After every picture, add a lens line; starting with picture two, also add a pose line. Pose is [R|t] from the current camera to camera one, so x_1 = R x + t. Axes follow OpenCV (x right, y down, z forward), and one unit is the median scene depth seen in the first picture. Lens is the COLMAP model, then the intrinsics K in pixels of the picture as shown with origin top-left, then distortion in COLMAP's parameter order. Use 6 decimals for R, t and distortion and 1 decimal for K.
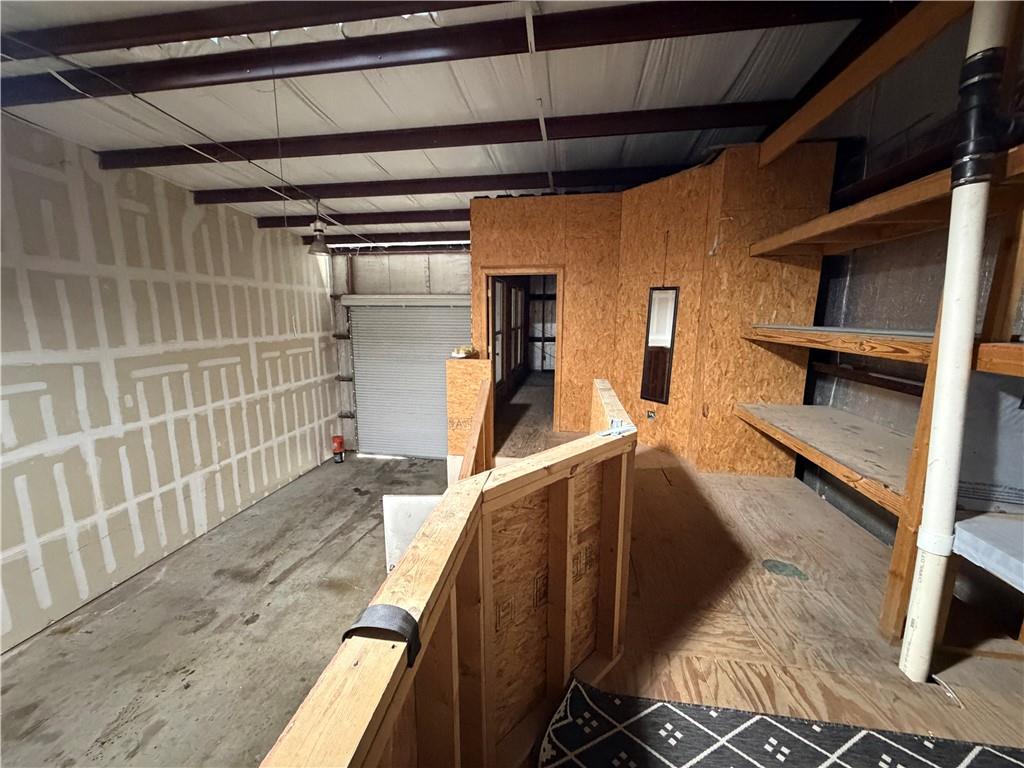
lens RADIAL K [[410.0, 0, 512.0], [0, 410.0, 384.0], [0, 0, 1]] dist [-0.000369, -0.000082]
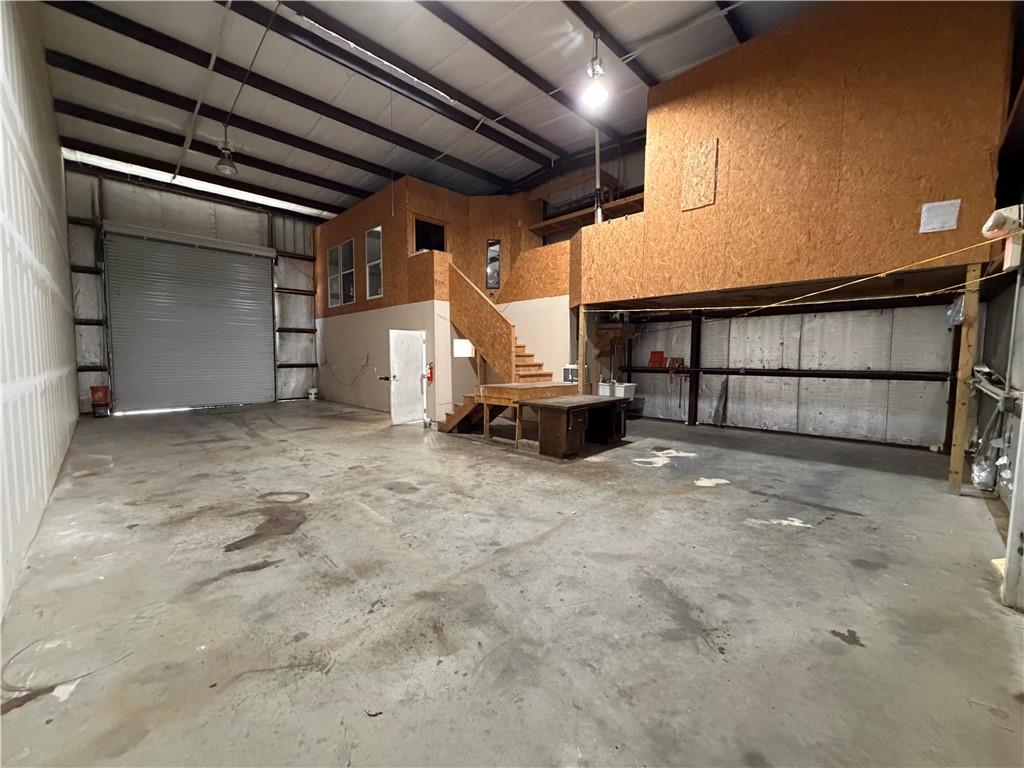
lens RADIAL K [[410.0, 0, 512.0], [0, 410.0, 384.0], [0, 0, 1]] dist [-0.000369, -0.000082]
pose [[0.586094, -0.058450, 0.808132, -0.668175], [0.142116, 0.989348, -0.031511, 0.297489], [-0.797682, 0.133317, 0.588158, -0.170309]]
